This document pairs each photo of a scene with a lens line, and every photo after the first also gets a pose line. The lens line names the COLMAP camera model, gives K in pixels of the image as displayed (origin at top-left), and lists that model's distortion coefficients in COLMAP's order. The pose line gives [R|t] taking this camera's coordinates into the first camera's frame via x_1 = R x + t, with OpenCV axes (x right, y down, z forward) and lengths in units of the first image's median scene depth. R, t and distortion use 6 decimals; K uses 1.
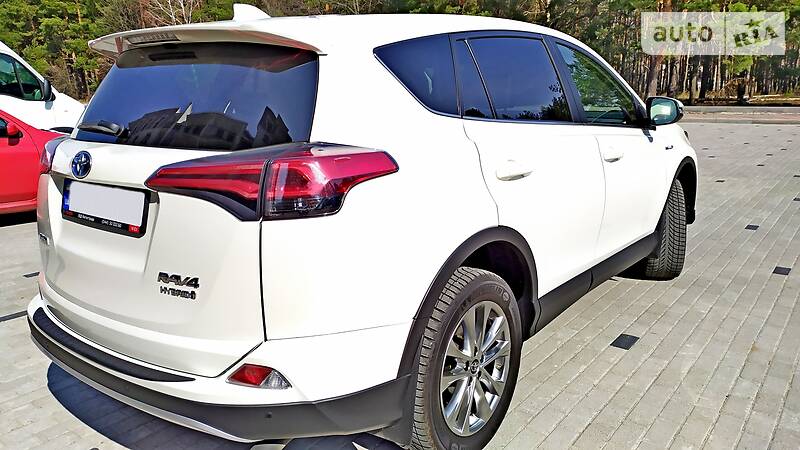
lens RADIAL K [[603.7, 0, 465.4], [0, 603.7, 226.8], [0, 0, 1]] dist [0.011741, 0.004860]
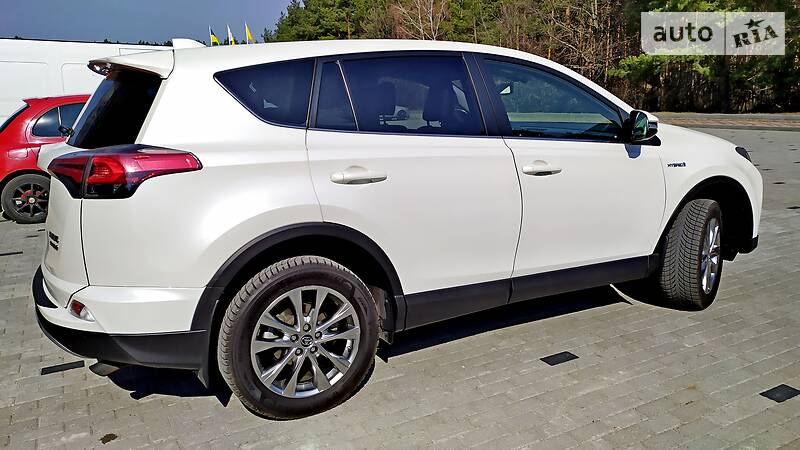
lens RADIAL K [[632.4, 0, 468.8], [0, 632.4, 237.0], [0, 0, 1]] dist [0.055765, -0.001557]
pose [[0.920556, 0.083099, -0.381669, 0.757445], [-0.085570, 0.996277, 0.010527, -0.009330], [0.381122, 0.022968, 0.924239, -0.027666]]
